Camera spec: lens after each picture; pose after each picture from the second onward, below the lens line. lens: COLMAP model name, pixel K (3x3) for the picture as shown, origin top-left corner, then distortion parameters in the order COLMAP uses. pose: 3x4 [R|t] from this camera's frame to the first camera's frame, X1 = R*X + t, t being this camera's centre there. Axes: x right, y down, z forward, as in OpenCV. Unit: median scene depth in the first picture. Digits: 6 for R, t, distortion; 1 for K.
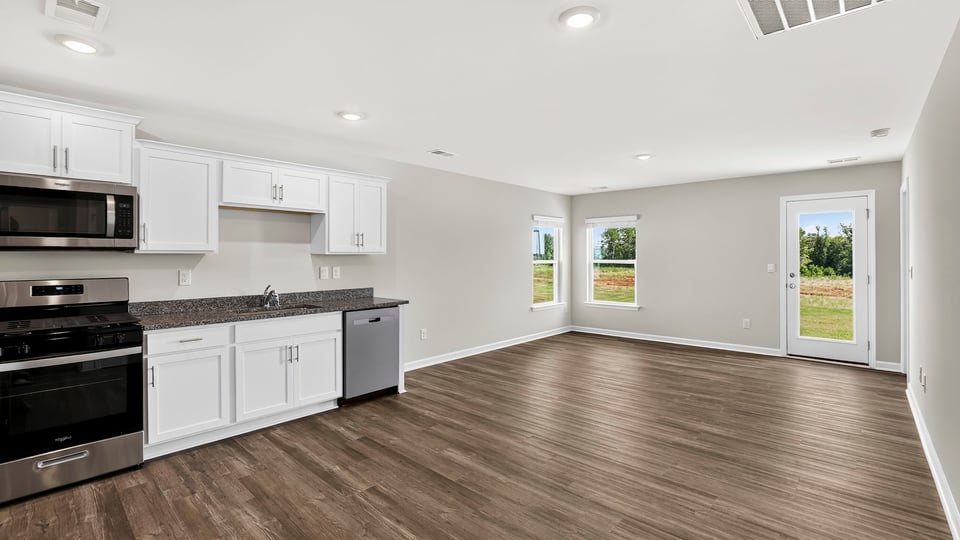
lens RADIAL K [[426.0, 0, 468.4], [0, 426.0, 257.3], [0, 0, 1]] dist [-0.046422, 0.015846]
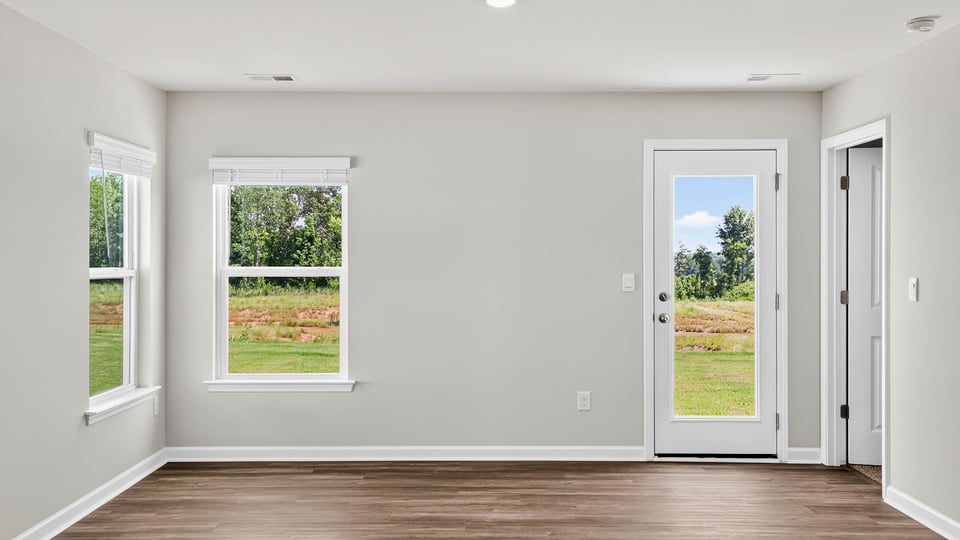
lens RADIAL K [[925.9, 0, 465.6], [0, 925.9, 243.5], [0, 0, 1]] dist [0.038928, 0.030288]
pose [[0.730484, 0.014079, 0.682784, -0.230781], [-0.001620, 0.999820, -0.018882, 0.001065], [-0.682928, 0.012687, 0.730376, 0.473219]]
